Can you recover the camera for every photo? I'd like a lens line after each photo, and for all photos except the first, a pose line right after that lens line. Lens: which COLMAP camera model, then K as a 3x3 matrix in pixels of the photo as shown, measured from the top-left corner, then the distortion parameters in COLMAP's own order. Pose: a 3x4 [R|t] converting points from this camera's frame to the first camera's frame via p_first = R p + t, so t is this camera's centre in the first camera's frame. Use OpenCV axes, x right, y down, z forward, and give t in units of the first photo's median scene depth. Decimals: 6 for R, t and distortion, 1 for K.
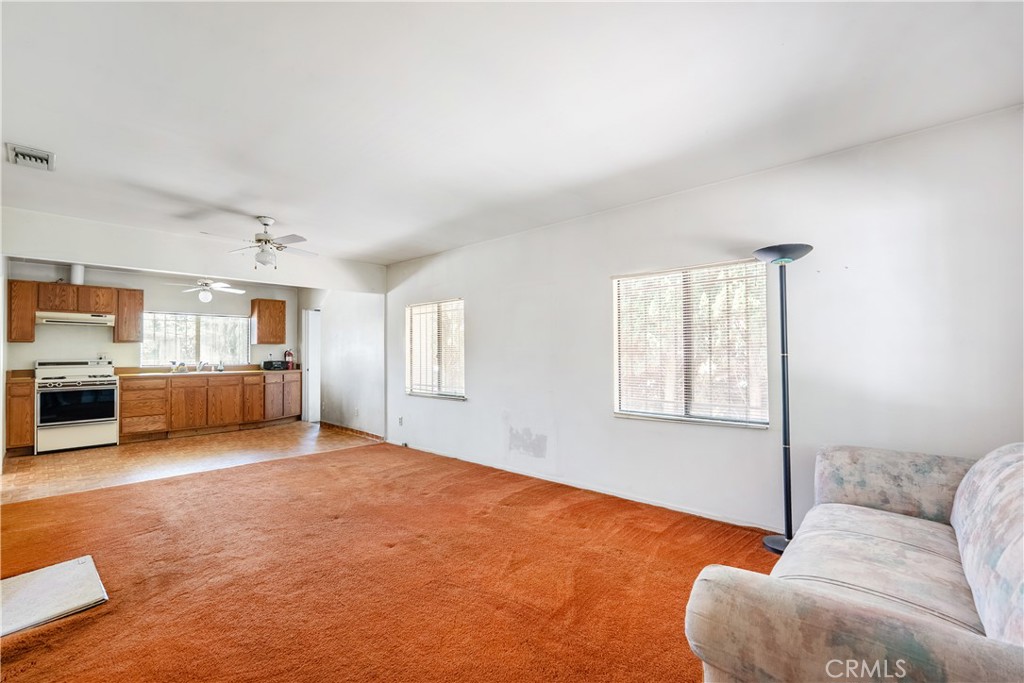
lens RADIAL K [[451.4, 0, 511.8], [0, 451.4, 344.0], [0, 0, 1]] dist [-0.000831, -0.000033]
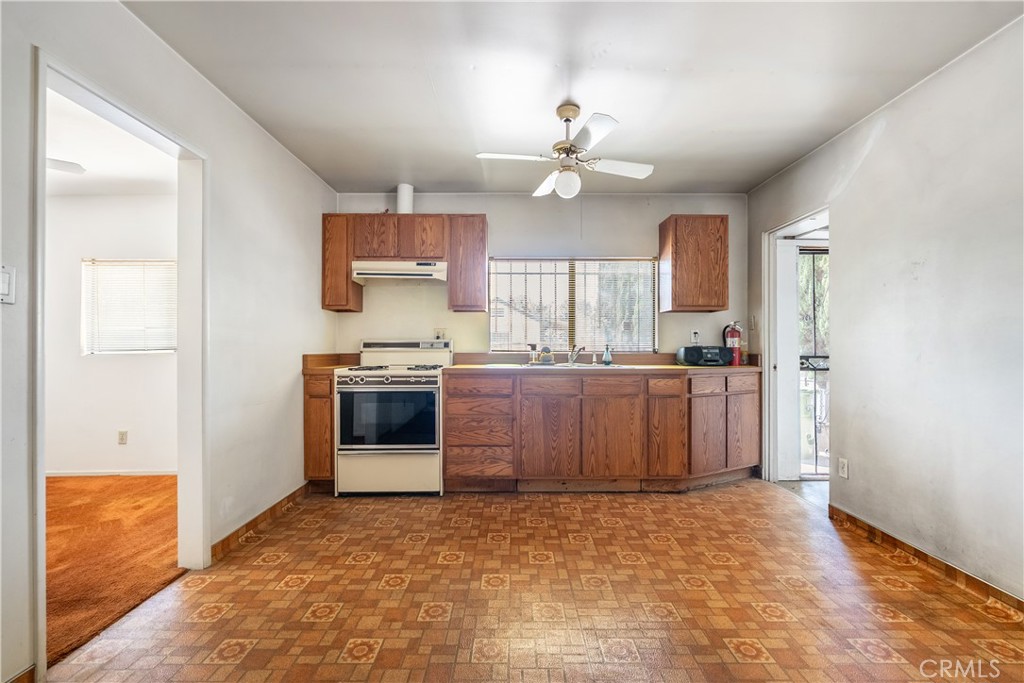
lens RADIAL K [[451.8, 0, 515.3], [0, 451.8, 345.6], [0, 0, 1]] dist [-0.000165, -0.000096]
pose [[0.695651, 0.006005, -0.718355, -0.383995], [0.008866, 0.999817, 0.016944, 0.032139], [0.718325, -0.018155, 0.695470, 0.625706]]
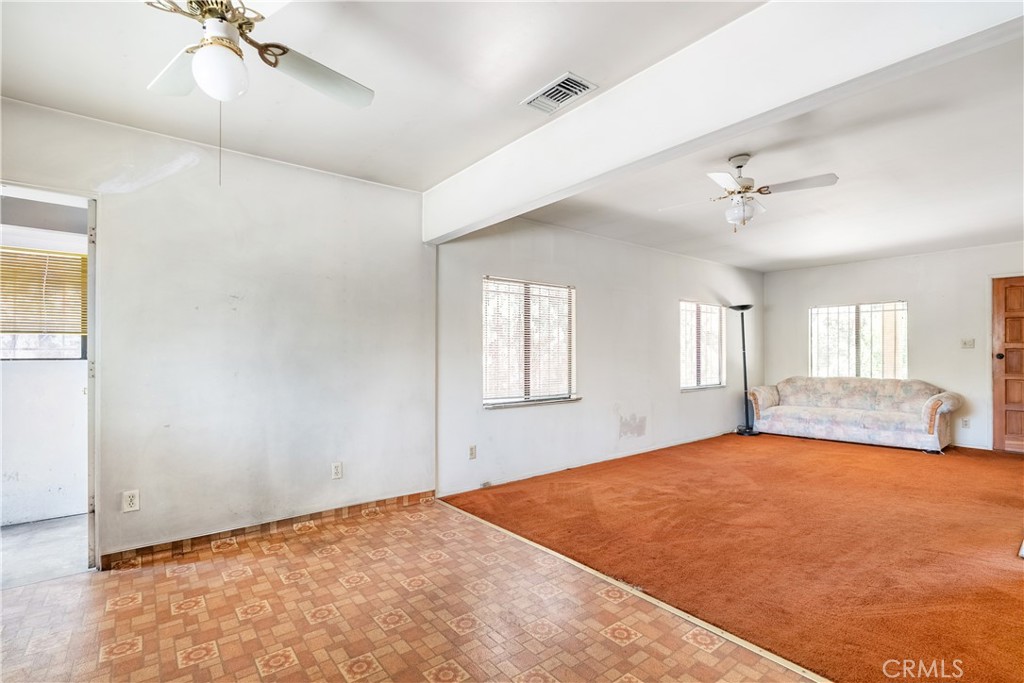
lens RADIAL K [[489.8, 0, 512.0], [0, 489.8, 341.5], [0, 0, 1]] dist [0.001327, -0.000068]
pose [[0.129020, 0.027196, 0.991269, -0.839879], [-0.022432, 0.999448, -0.024500, 0.025432], [-0.991388, -0.019075, 0.129559, 0.766759]]
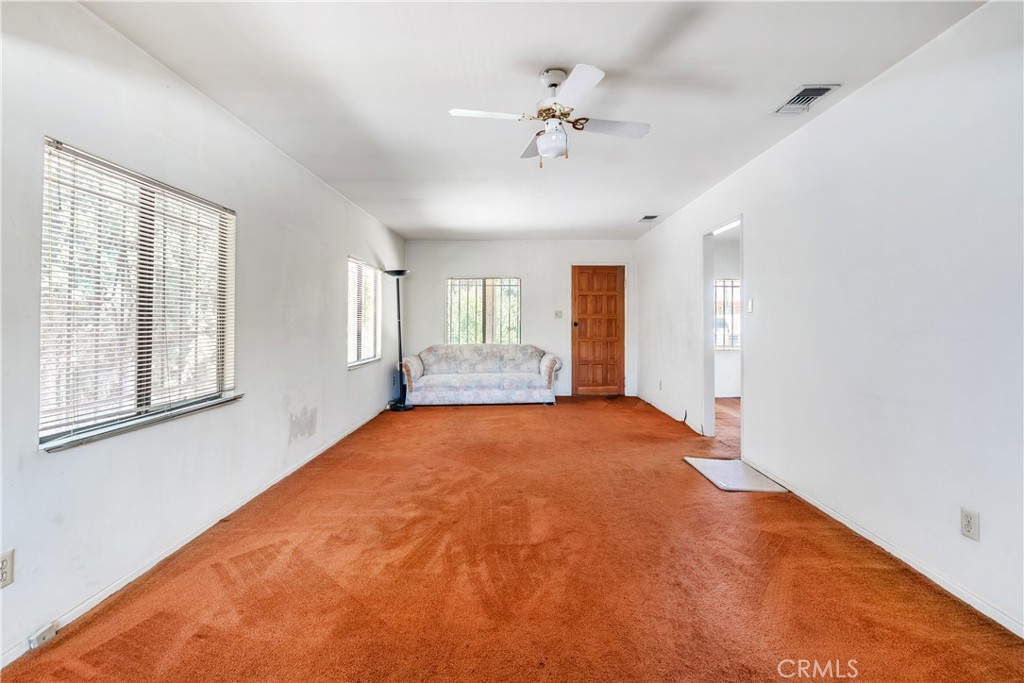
lens RADIAL K [[466.4, 0, 519.5], [0, 466.4, 305.8], [0, 0, 1]] dist [-0.000963, -0.000139]
pose [[-0.690843, 0.031314, 0.722326, -0.574775], [-0.011706, 0.998446, -0.054480, 0.028989], [-0.722910, -0.046092, -0.689403, 0.875582]]
